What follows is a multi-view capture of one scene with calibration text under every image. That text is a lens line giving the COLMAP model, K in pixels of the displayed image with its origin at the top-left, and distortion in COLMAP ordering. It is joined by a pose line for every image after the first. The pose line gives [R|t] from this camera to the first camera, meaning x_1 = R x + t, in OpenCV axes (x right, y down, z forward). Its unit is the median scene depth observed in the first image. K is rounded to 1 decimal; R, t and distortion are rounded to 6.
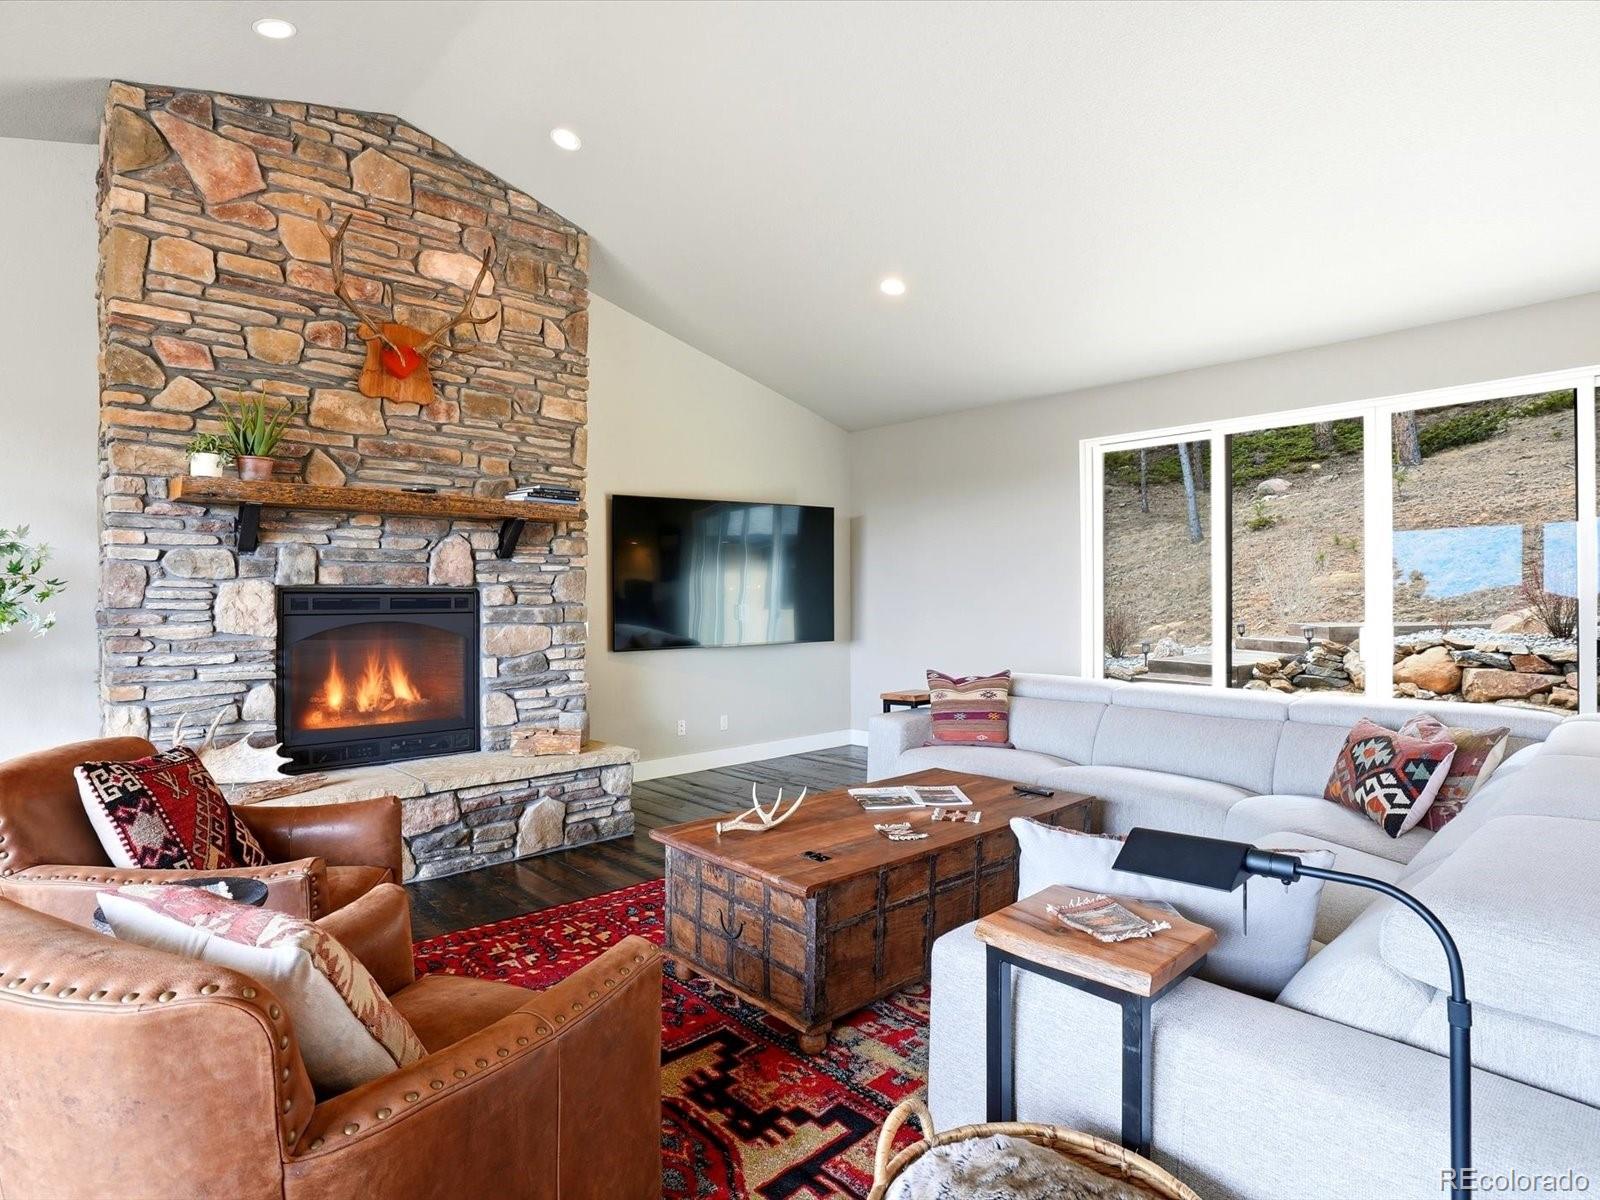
lens RADIAL K [[858.7, 0, 799.5], [0, 858.7, 588.0], [0, 0, 1]] dist [-0.043712, 0.027481]
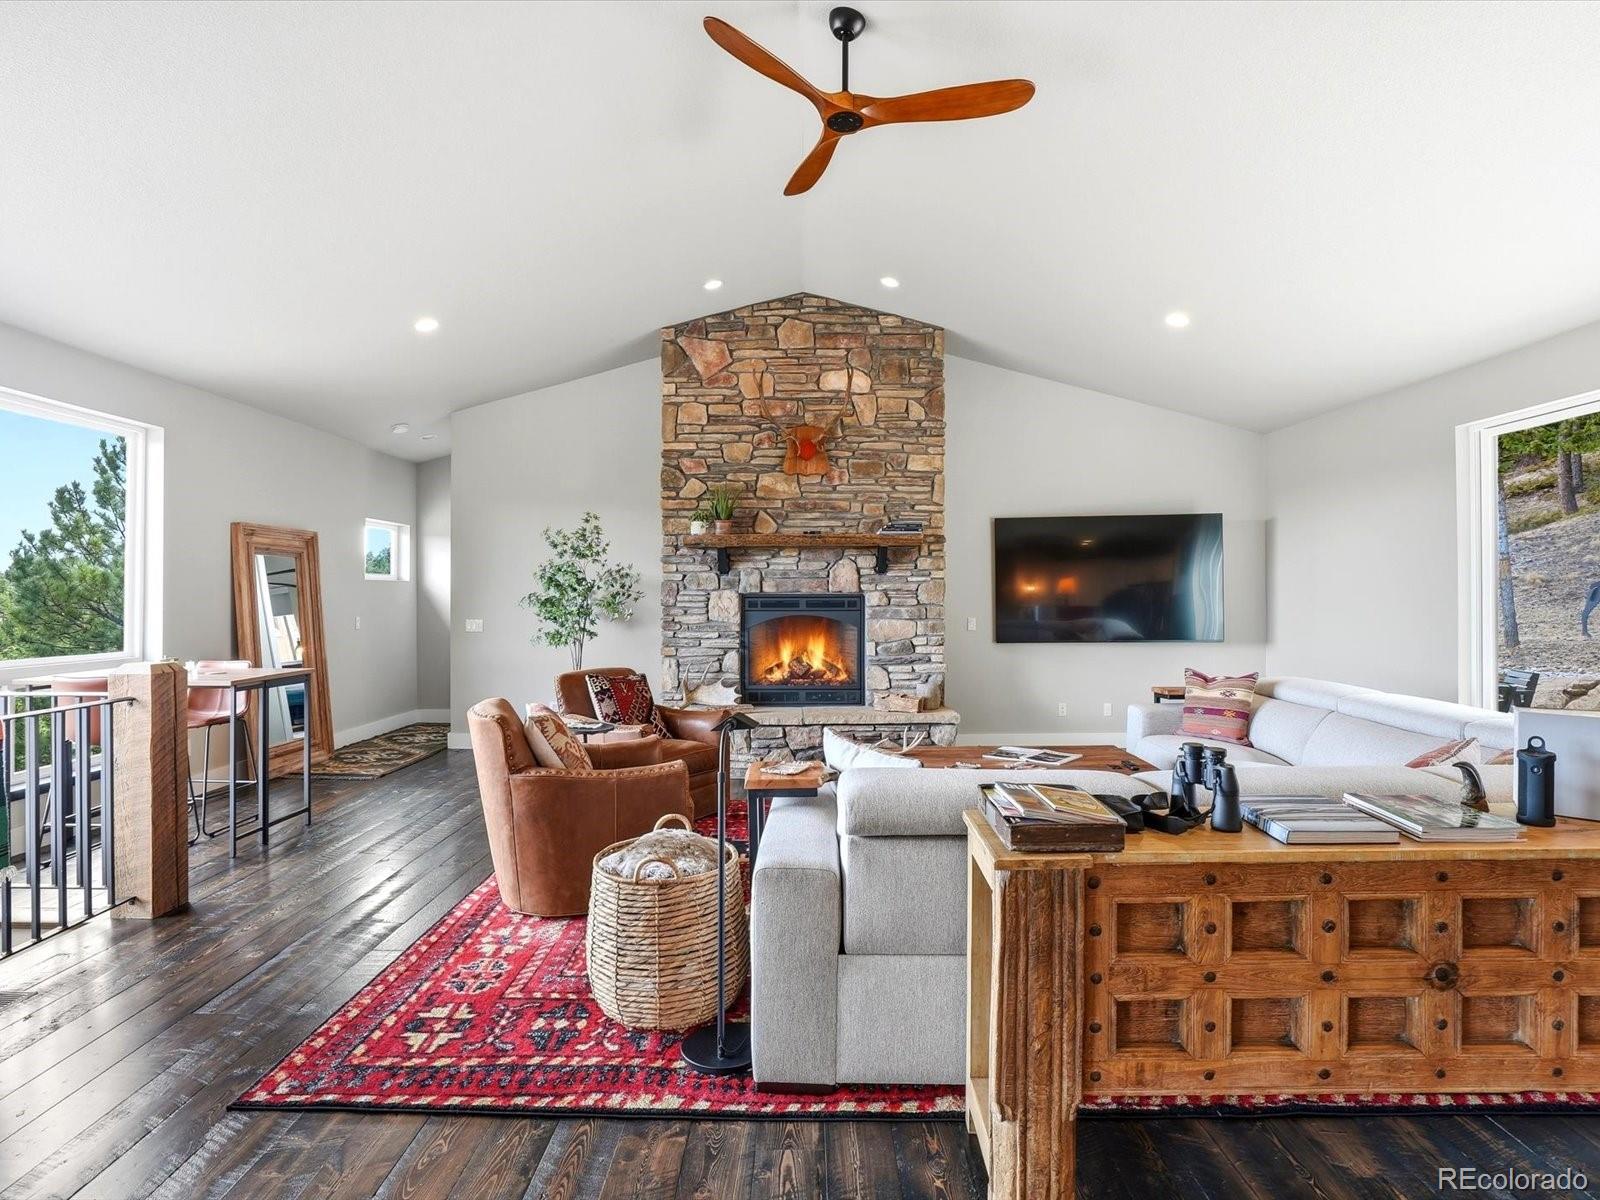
lens RADIAL K [[858.7, 0, 799.5], [0, 858.7, 588.0], [0, 0, 1]] dist [-0.043712, 0.027481]
pose [[0.728801, -0.003337, -0.684718, 0.598843], [0.006766, 0.999974, 0.002328, -0.015452], [0.684693, -0.006330, 0.728805, -0.160563]]
